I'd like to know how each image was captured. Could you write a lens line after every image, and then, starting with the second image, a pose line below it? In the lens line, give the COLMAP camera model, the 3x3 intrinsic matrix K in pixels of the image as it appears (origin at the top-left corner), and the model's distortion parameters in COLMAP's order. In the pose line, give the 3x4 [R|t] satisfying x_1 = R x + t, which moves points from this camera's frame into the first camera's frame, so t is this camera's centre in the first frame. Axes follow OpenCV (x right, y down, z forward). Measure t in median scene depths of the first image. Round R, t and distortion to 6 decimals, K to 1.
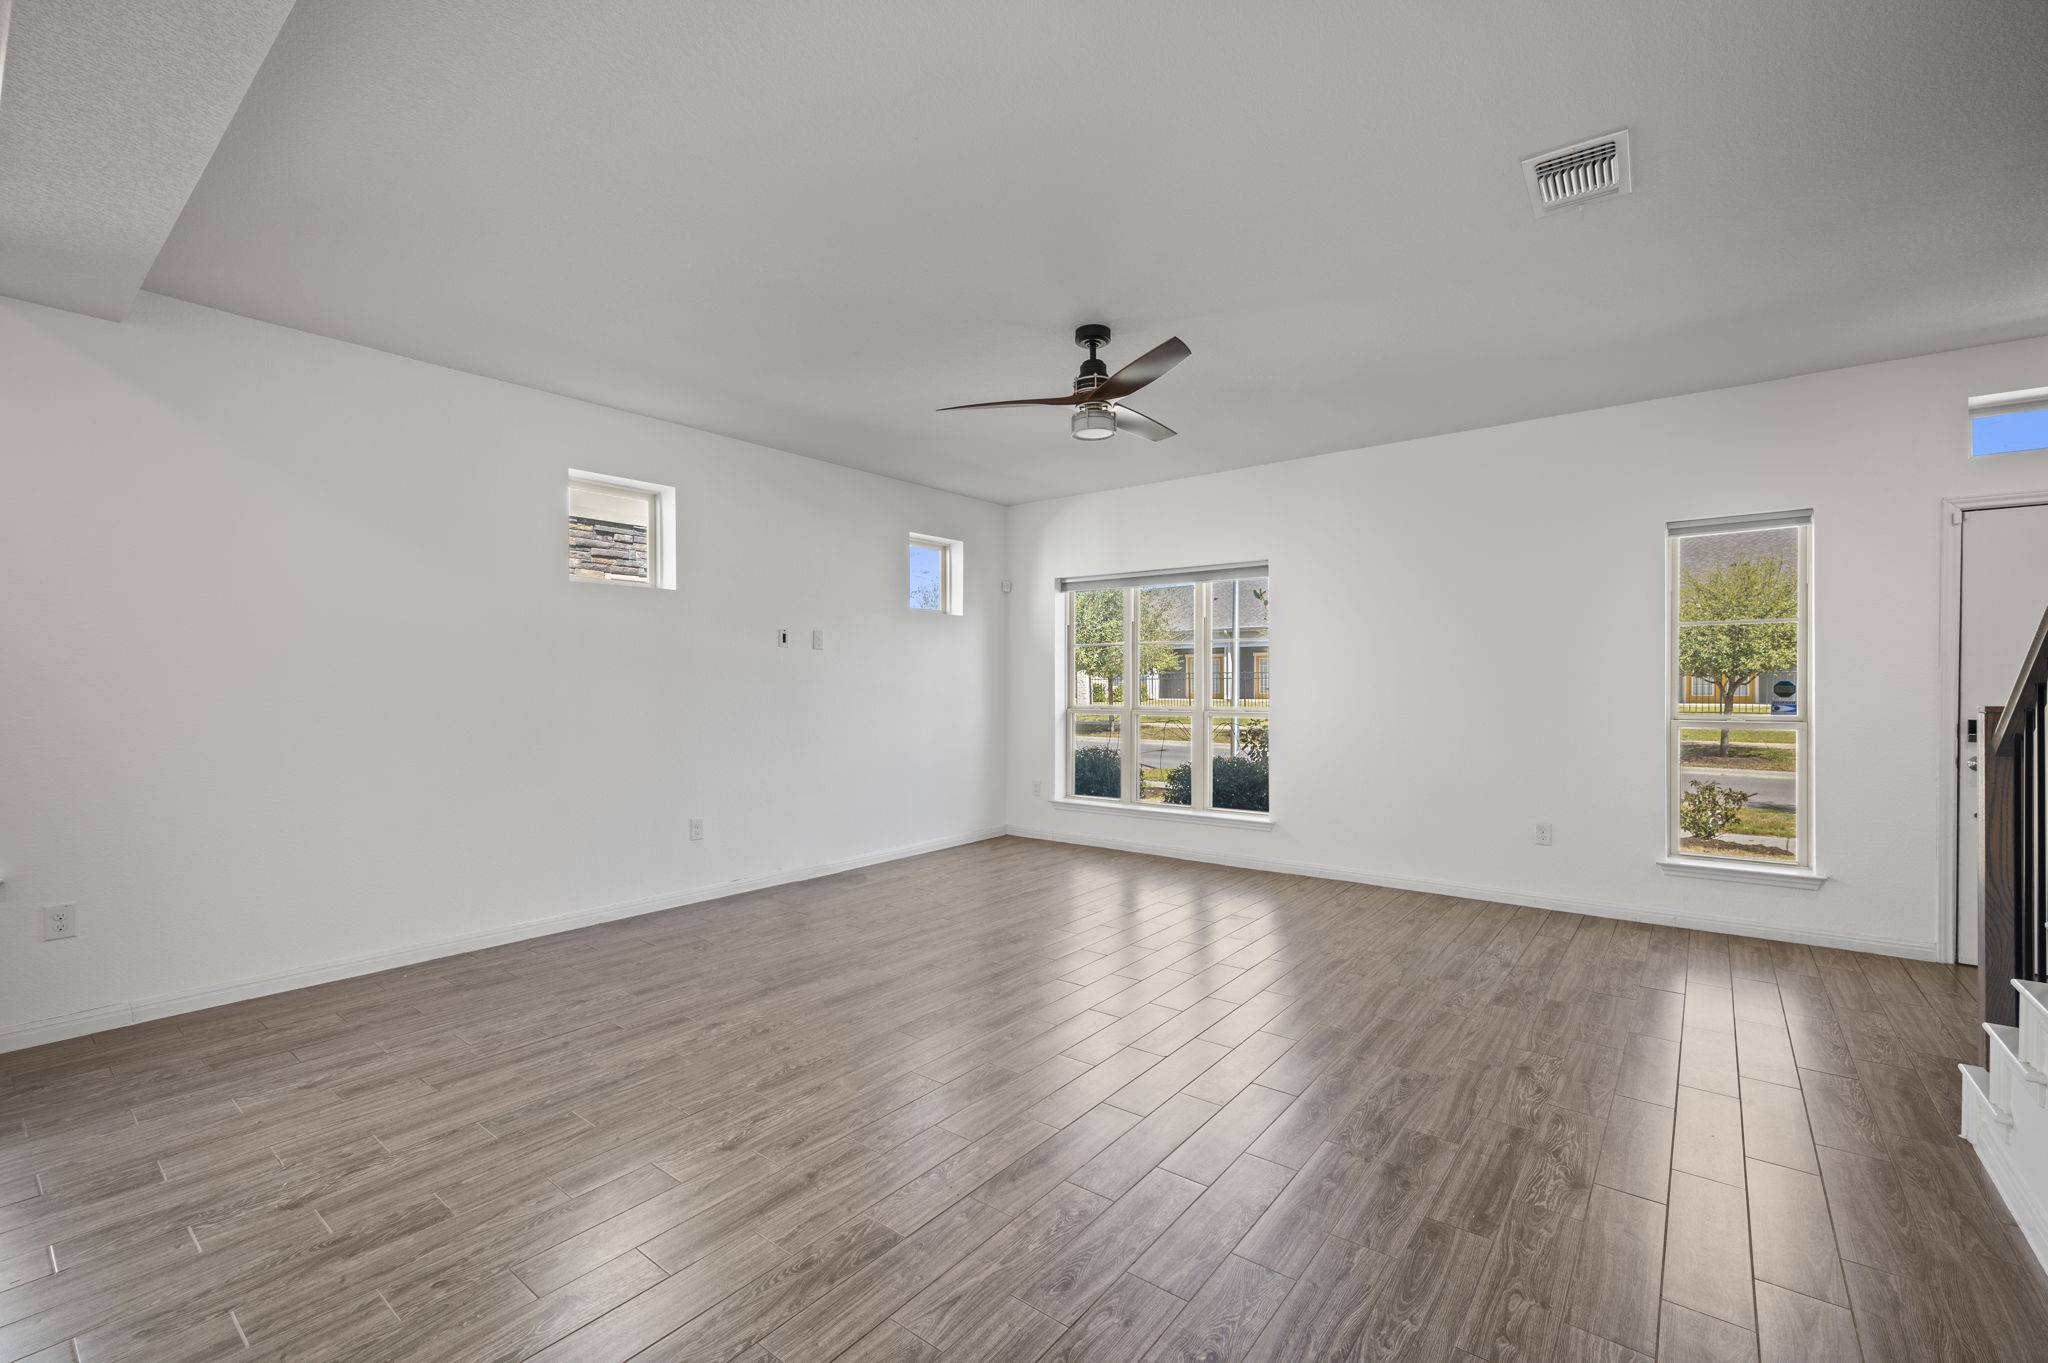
lens RADIAL K [[864.7, 0, 1024.0], [0, 864.7, 681.5], [0, 0, 1]] dist [-0.000539, 0.000107]
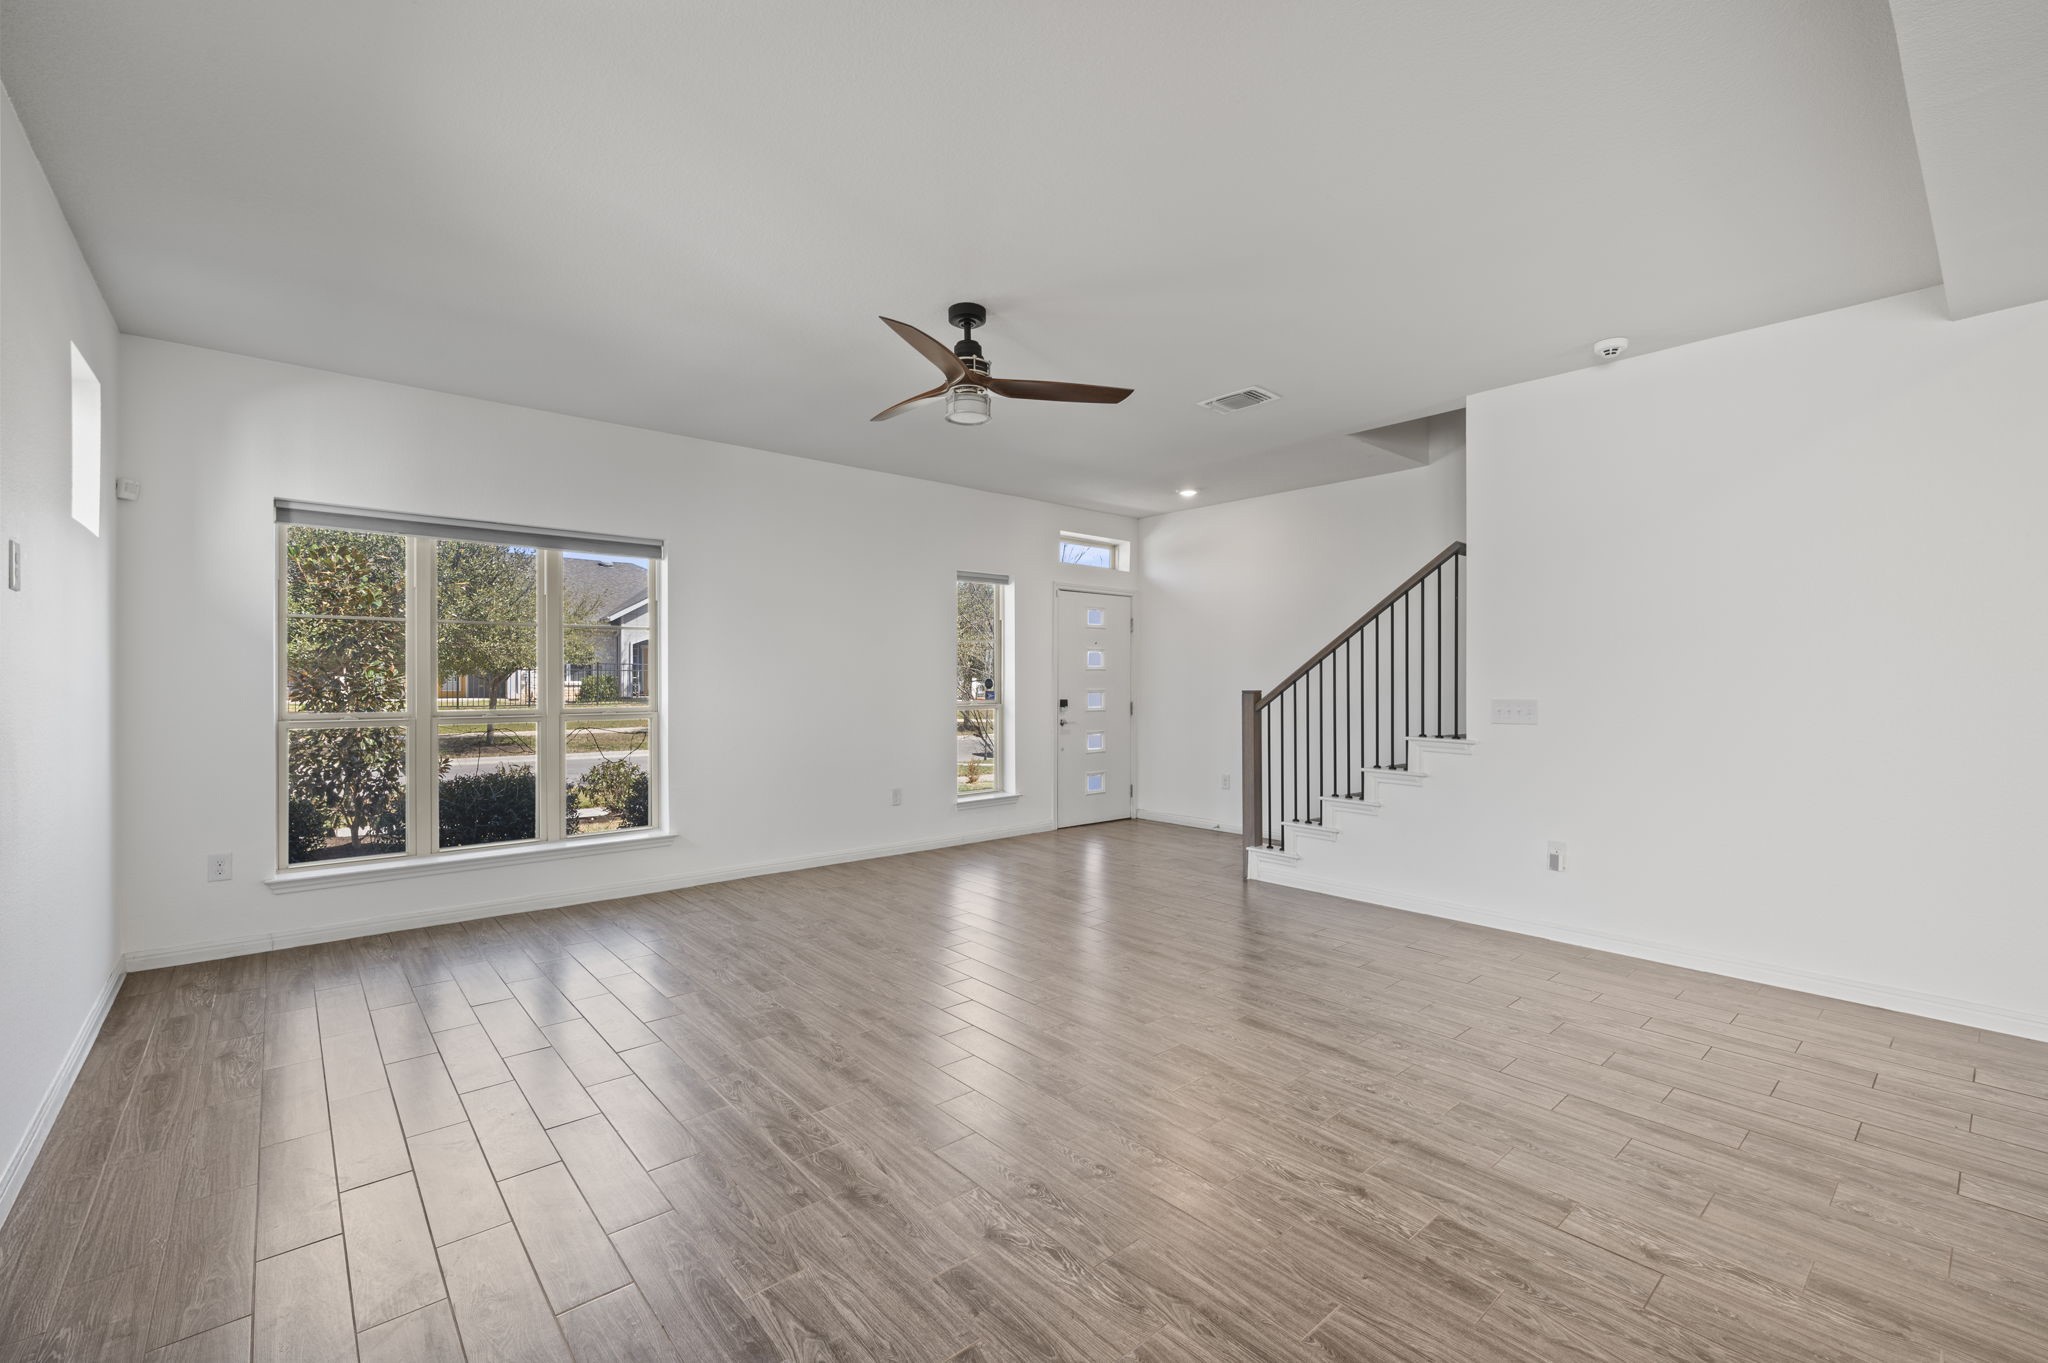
lens RADIAL K [[864.7, 0, 1024.0], [0, 864.7, 681.5], [0, 0, 1]] dist [-0.000539, 0.000107]
pose [[0.190574, 0.000042, 0.981673, -0.695844], [-0.003344, 0.999994, 0.000607, 0.002929], [-0.981667, -0.003398, 0.190573, 0.629529]]
